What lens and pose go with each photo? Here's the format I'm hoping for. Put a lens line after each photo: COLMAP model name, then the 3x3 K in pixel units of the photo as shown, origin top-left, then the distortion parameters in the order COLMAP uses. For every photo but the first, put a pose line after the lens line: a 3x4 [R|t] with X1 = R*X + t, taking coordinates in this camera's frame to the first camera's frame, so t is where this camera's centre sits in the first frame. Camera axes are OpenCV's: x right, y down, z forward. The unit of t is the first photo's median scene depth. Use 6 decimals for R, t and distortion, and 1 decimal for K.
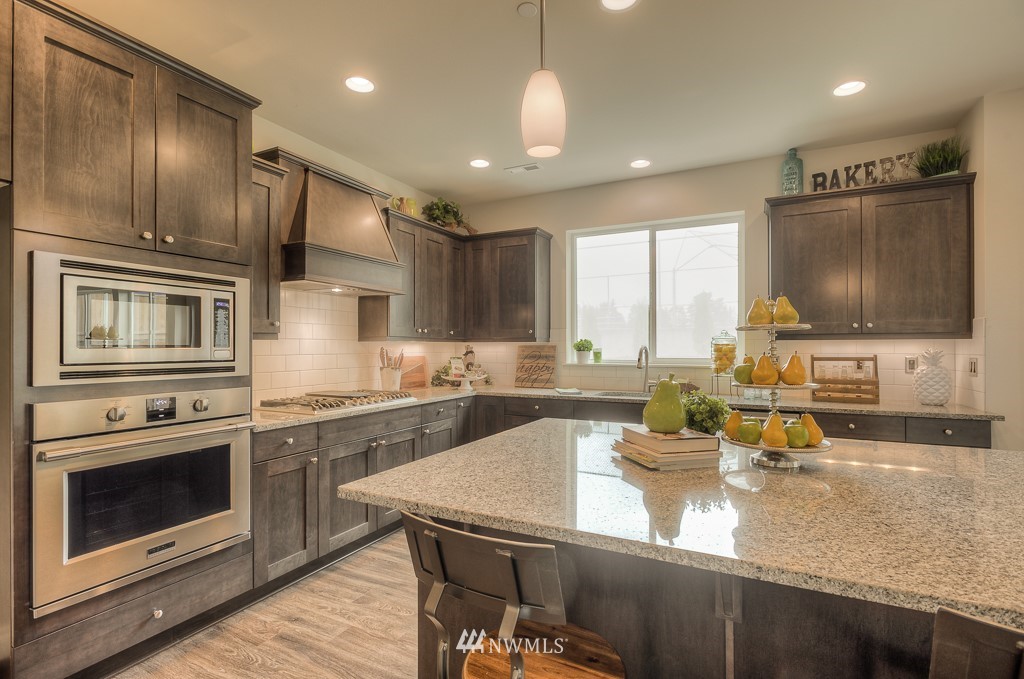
lens RADIAL K [[482.0, 0, 497.5], [0, 482.0, 338.7], [0, 0, 1]] dist [-0.010019, 0.000604]
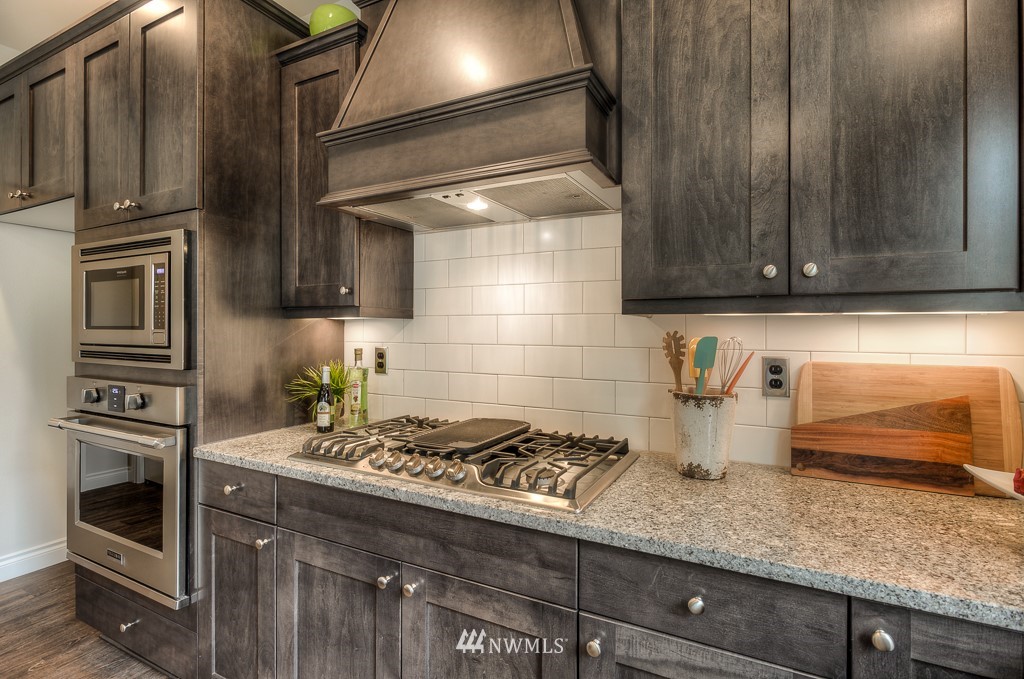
lens RADIAL K [[482.0, 0, 487.5], [0, 482.0, 333.3], [0, 0, 1]] dist [-0.010019, 0.000604]
pose [[0.034455, 0.007684, -0.999377, 0.118668], [0.012758, 0.999886, 0.008128, 0.015932], [0.999325, -0.013030, 0.034353, 0.959701]]
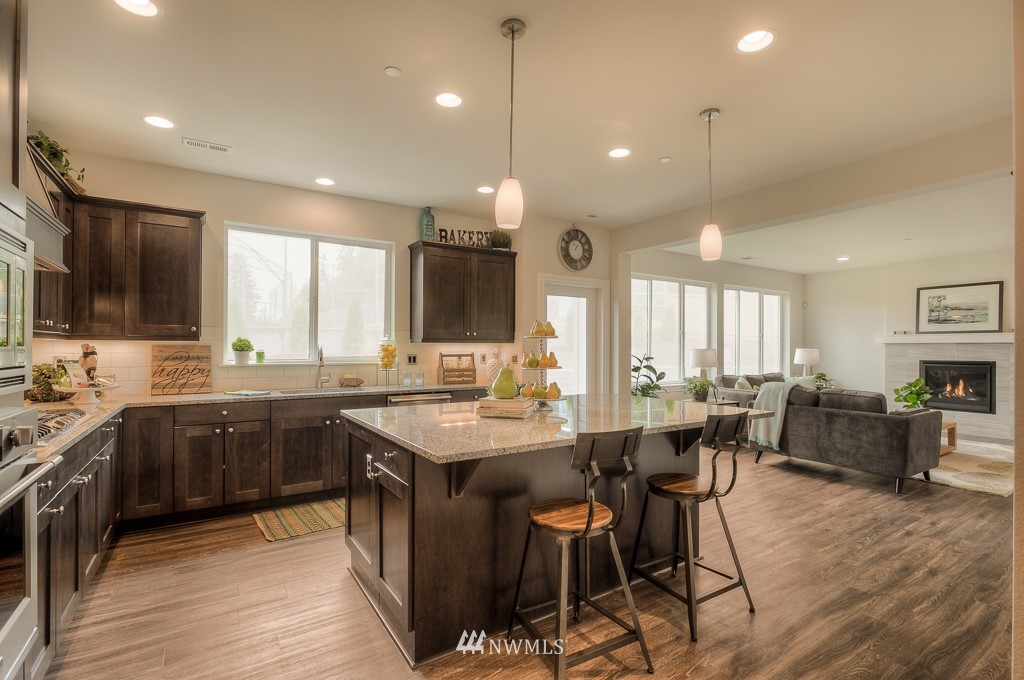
lens RADIAL K [[482.0, 0, 511.4], [0, 482.0, 345.4], [0, 0, 1]] dist [-0.010019, 0.000604]
pose [[0.491648, 0.009420, 0.870743, -0.507423], [-0.015100, 0.999883, -0.002291, 0.010440], [-0.870663, -0.012022, 0.491733, 0.089649]]
